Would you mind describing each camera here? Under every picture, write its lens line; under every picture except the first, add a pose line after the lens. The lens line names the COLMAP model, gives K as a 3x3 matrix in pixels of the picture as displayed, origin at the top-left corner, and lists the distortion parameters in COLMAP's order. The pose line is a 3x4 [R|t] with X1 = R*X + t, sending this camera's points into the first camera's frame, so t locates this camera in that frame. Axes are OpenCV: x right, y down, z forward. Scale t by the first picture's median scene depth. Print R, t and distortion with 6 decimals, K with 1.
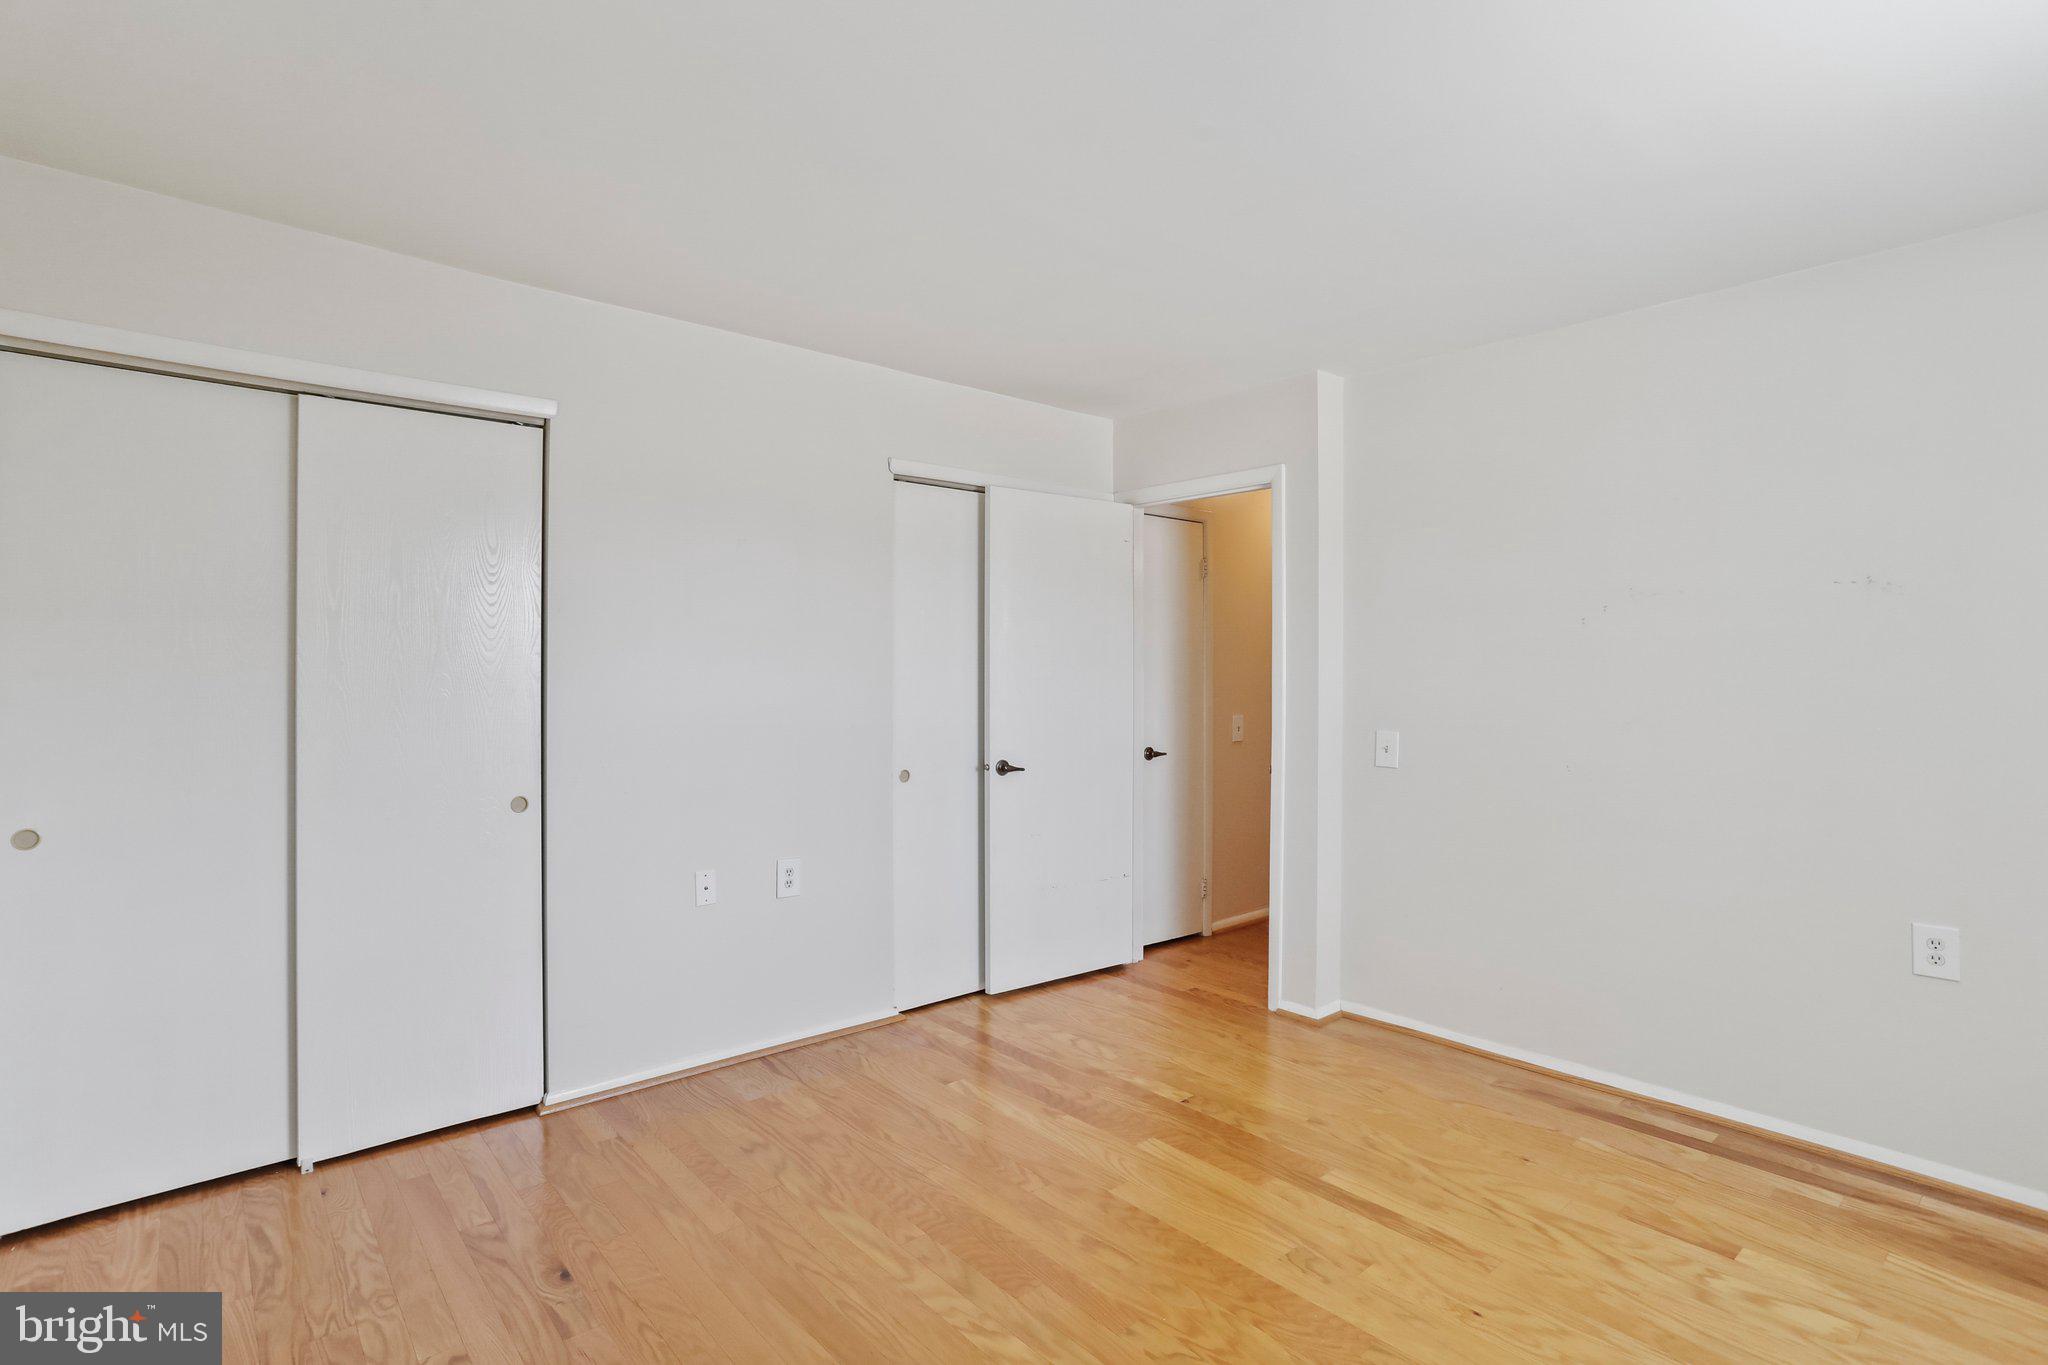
lens RADIAL K [[997.1, 0, 1026.5], [0, 997.1, 675.8], [0, 0, 1]] dist [-0.042386, 0.019385]
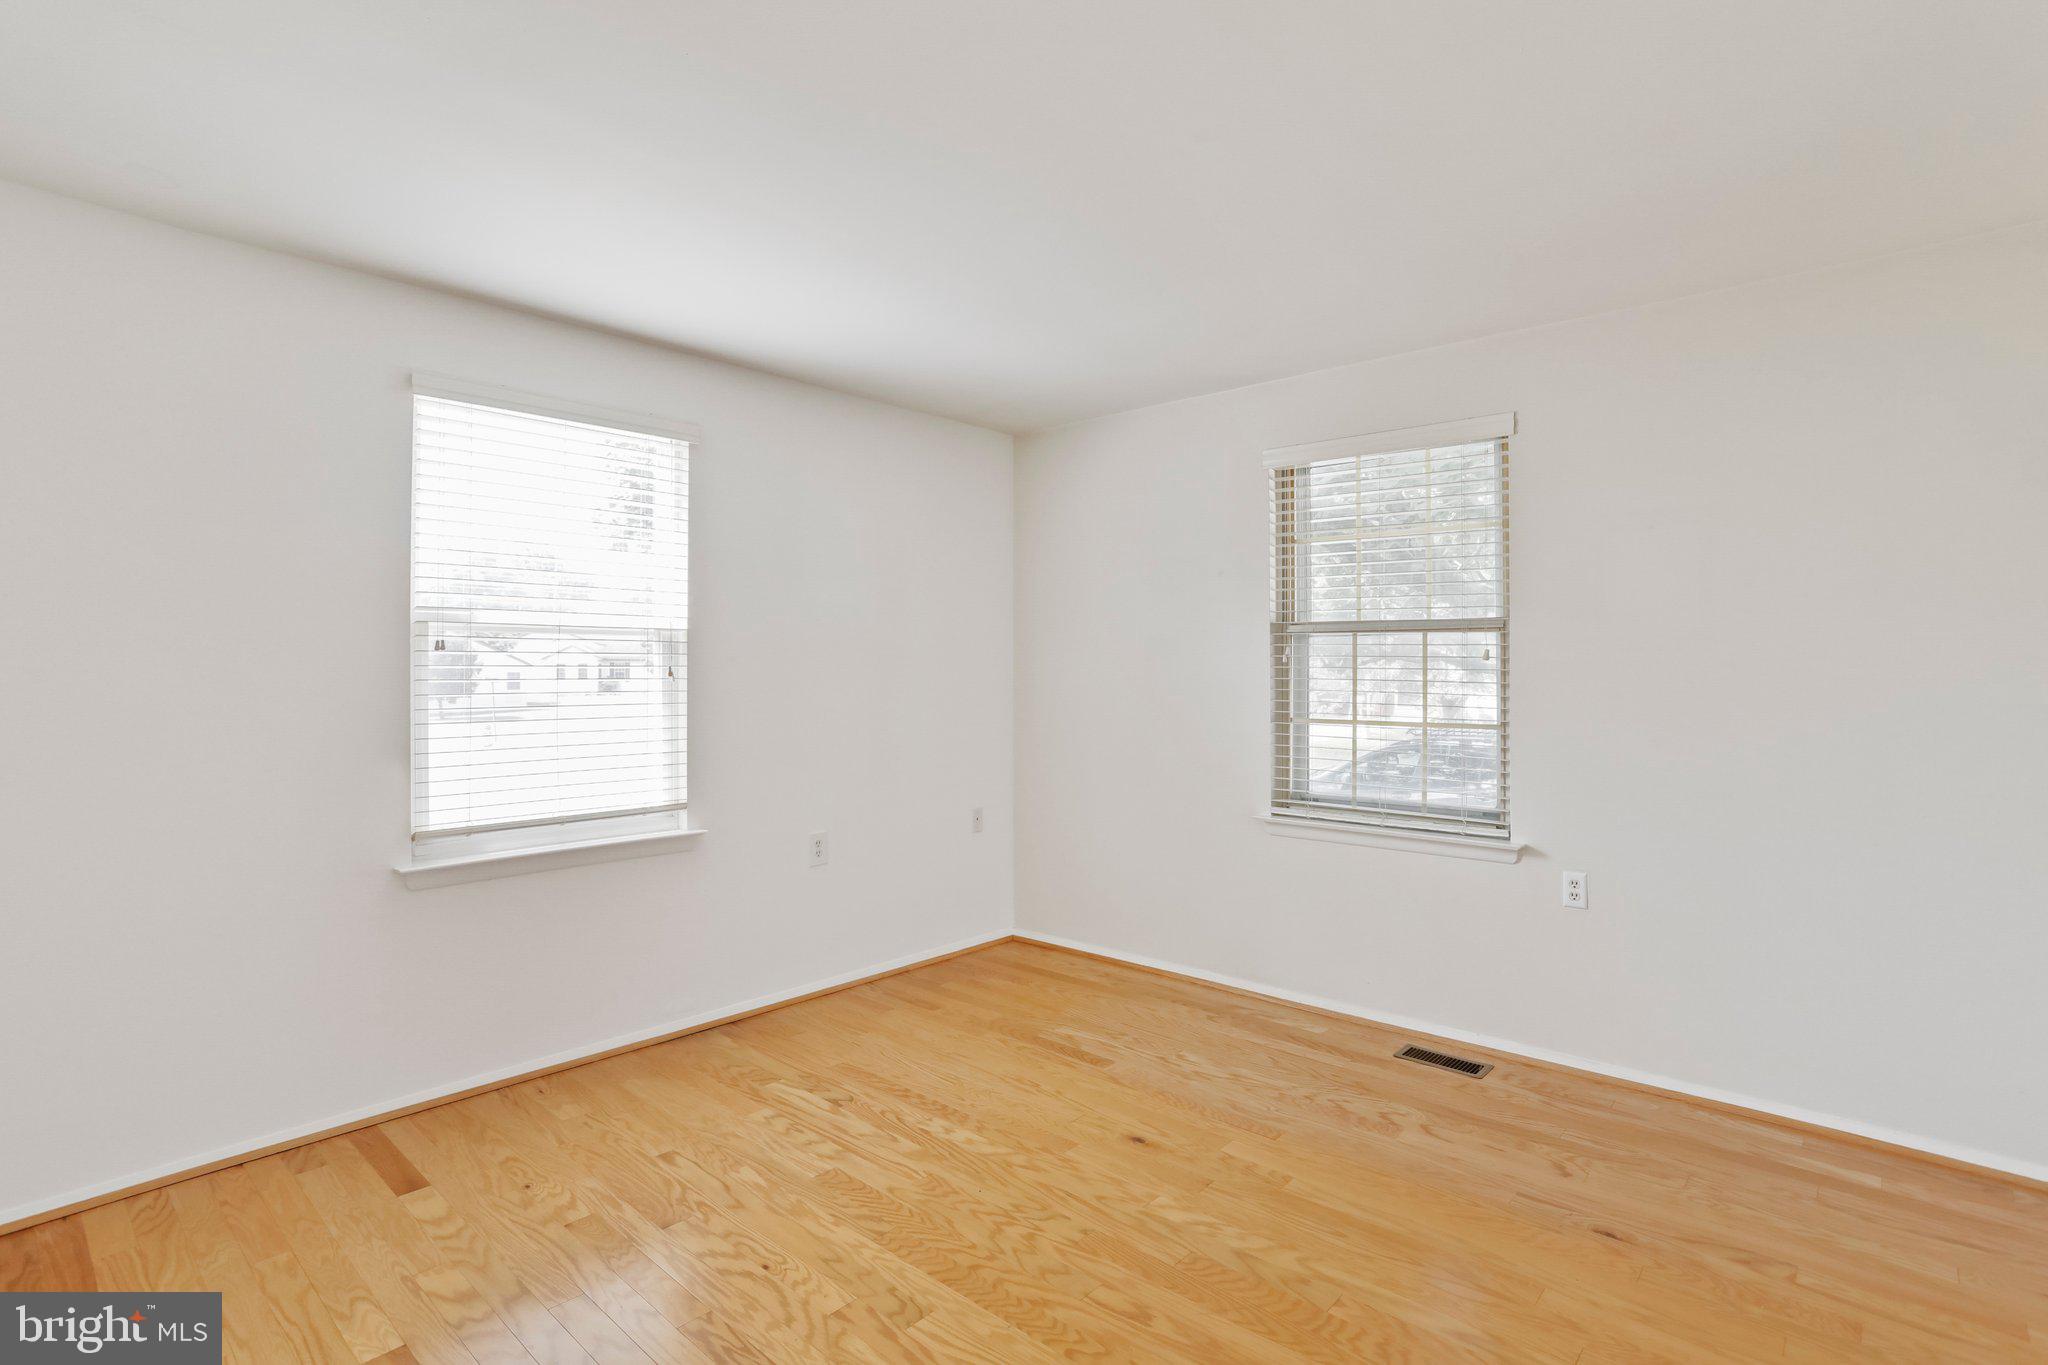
lens RADIAL K [[997.1, 0, 1022.6], [0, 997.1, 681.4], [0, 0, 1]] dist [-0.042386, 0.019385]
pose [[-0.992809, -0.001745, -0.119694, 0.303410], [-0.002842, 0.999956, 0.008995, 0.000081], [0.119673, 0.009270, -0.992770, 2.041537]]
